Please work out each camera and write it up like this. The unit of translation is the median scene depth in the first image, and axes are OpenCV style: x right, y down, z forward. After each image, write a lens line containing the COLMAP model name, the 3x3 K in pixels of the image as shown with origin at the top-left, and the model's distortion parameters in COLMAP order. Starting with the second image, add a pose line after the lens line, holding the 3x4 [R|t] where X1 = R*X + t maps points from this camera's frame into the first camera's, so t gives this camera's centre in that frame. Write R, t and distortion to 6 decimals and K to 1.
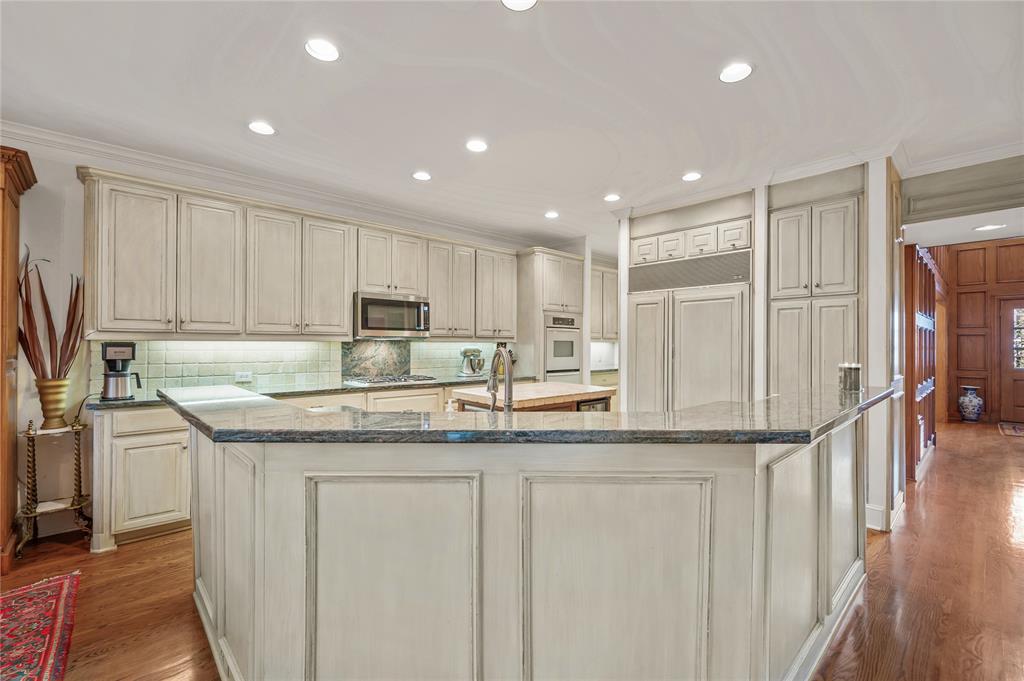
lens RADIAL K [[439.9, 0, 511.9], [0, 439.9, 342.7], [0, 0, 1]] dist [-0.002601, 0.000598]
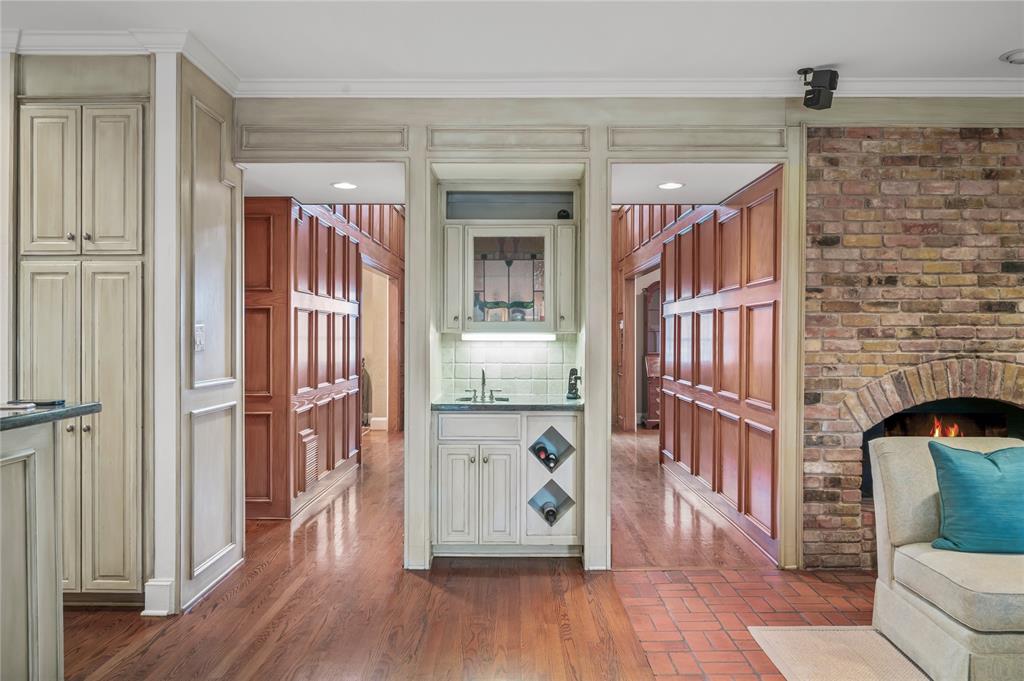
lens RADIAL K [[710.1, 0, 509.3], [0, 710.1, 337.0], [0, 0, 1]] dist [-0.008075, 0.000306]
pose [[0.689376, -0.004174, 0.724392, 0.338805], [-0.002766, 0.999961, 0.008394, -0.002038], [-0.724399, -0.007790, 0.689337, -0.084798]]
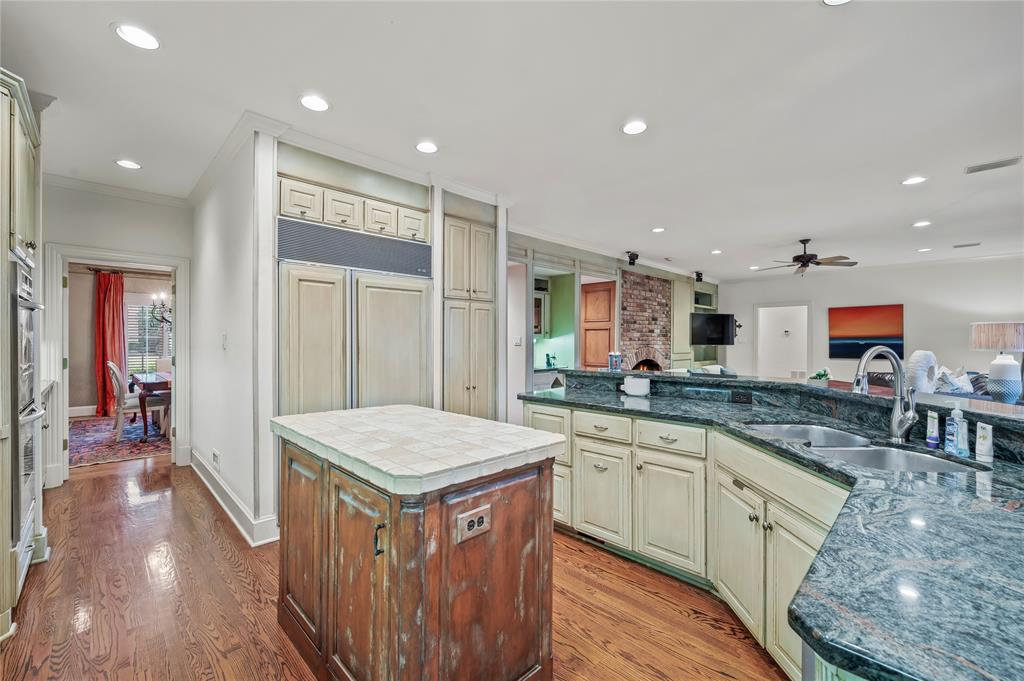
lens RADIAL K [[439.9, 0, 521.8], [0, 439.9, 339.9], [0, 0, 1]] dist [-0.002601, 0.000598]
pose [[-0.053480, -0.005352, 0.998555, -0.458505], [-0.009310, 0.999945, 0.004861, -0.002794], [-0.998526, -0.009036, -0.053527, 0.817426]]
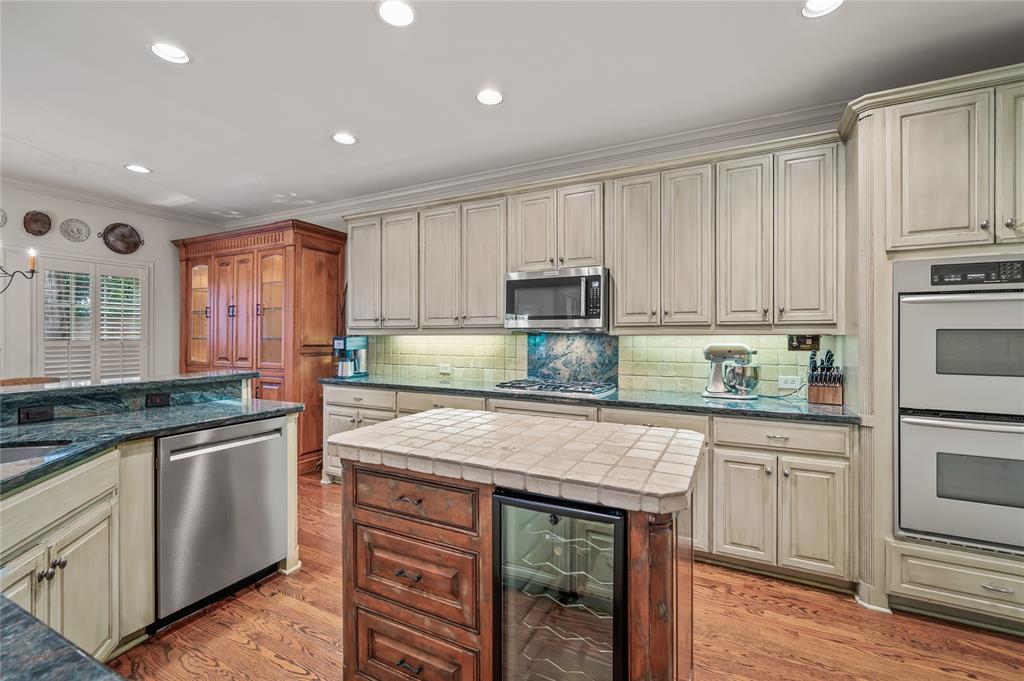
lens RADIAL K [[439.9, 0, 510.0], [0, 439.9, 333.3], [0, 0, 1]] dist [-0.002601, 0.000598]
pose [[0.345087, -0.008360, -0.938533, 0.451085], [0.003015, 0.999965, -0.007799, 0.000364], [0.938566, -0.000138, 0.345100, 0.778088]]
